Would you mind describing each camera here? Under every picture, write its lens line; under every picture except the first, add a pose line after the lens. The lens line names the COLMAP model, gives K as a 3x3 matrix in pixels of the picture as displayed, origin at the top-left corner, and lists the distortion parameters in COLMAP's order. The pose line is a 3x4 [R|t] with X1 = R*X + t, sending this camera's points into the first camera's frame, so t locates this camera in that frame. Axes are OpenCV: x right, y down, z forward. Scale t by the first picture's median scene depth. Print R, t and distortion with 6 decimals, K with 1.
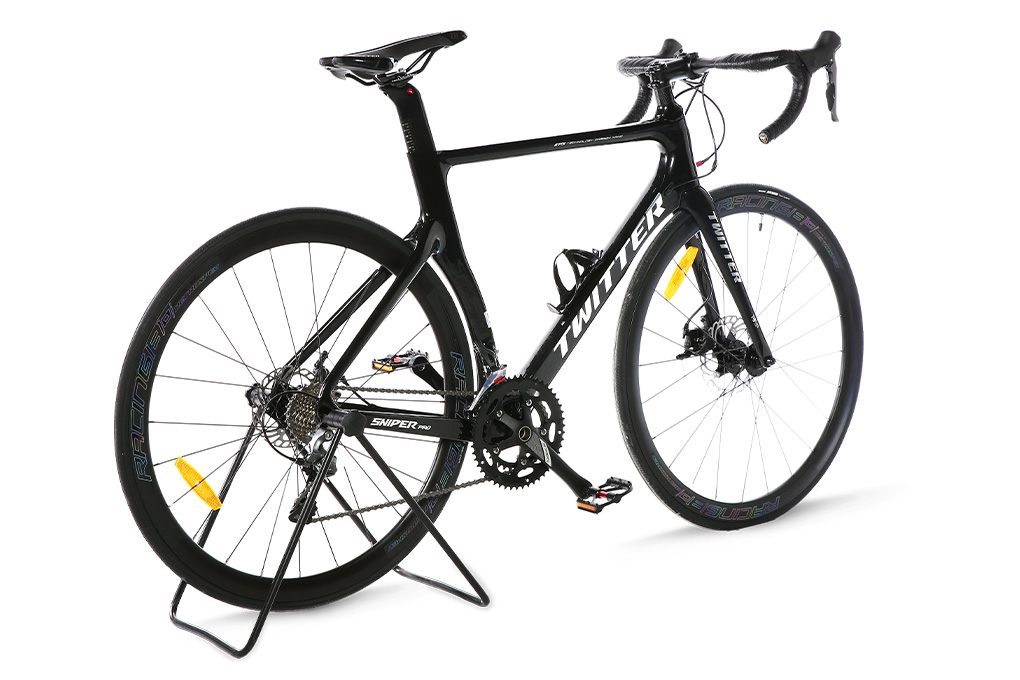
lens RADIAL K [[2046.7, 0, 510.0], [0, 2046.7, 340.0], [0, 0, 1]] dist [0.034699, -0.134480]
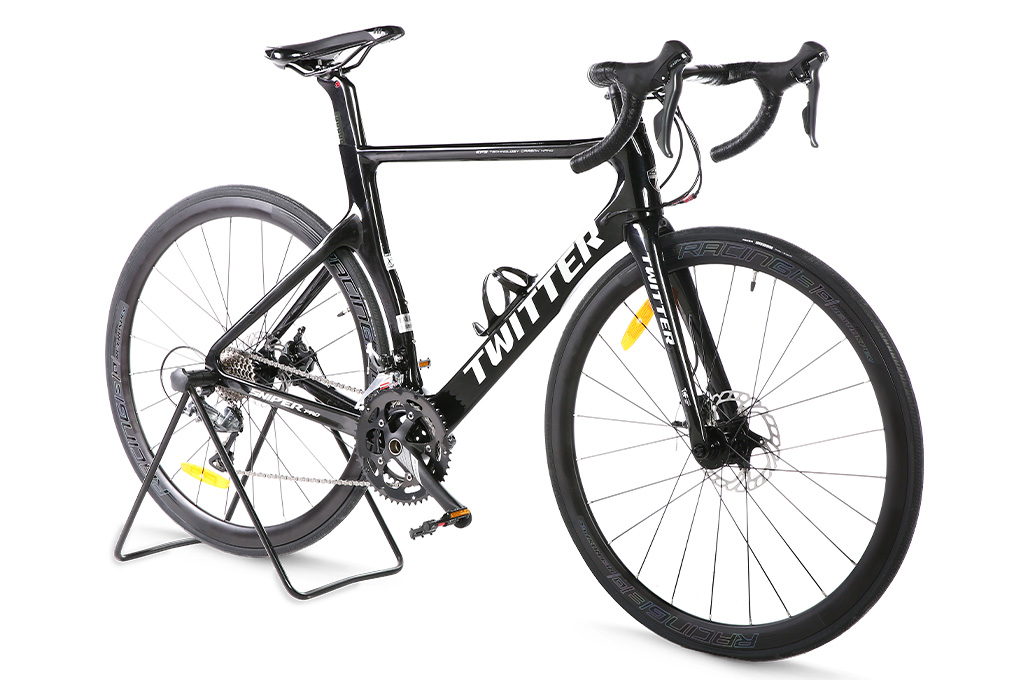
lens RADIAL K [[2046.7, 0, 510.0], [0, 2046.7, 340.0], [0, 0, 1]] dist [0.034699, -0.134480]
pose [[0.345159, 0.146808, -0.926991, 0.917451], [-0.170555, 0.981056, 0.091866, -0.101855], [0.922917, 0.126394, 0.363660, 0.703252]]
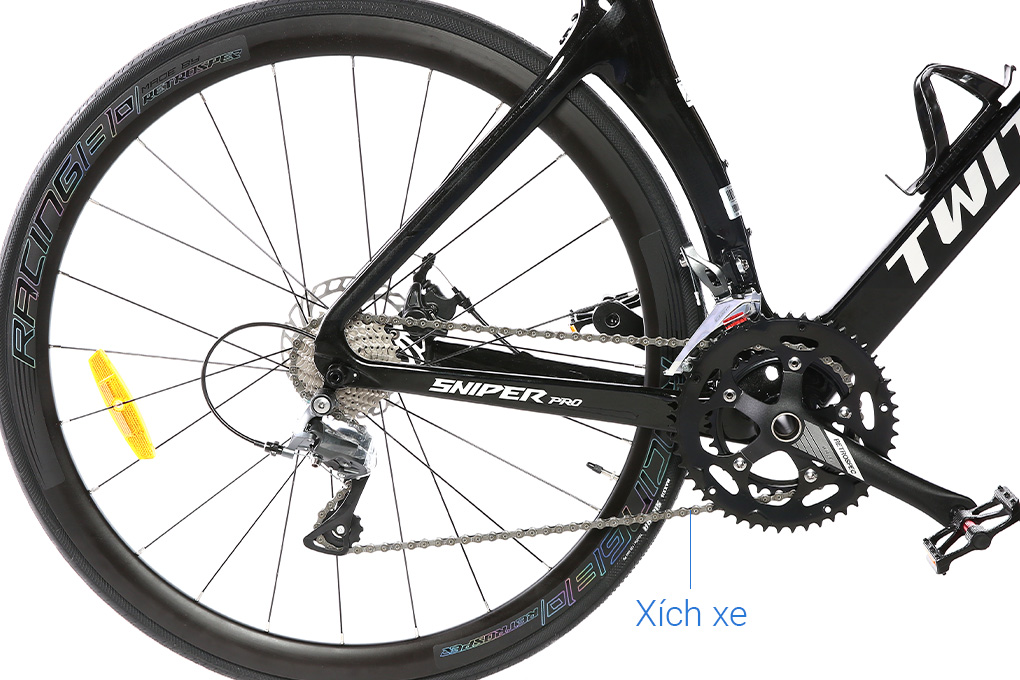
lens RADIAL K [[1526.7, 0, 470.0], [0, 1526.7, 338.0], [0, 0, 1]] dist [-0.007529, -0.006286]
pose [[0.792747, 0.059846, -0.606606, 0.175514], [-0.032555, 0.997905, 0.055907, 0.004706], [0.608681, -0.024572, 0.793034, 0.658863]]
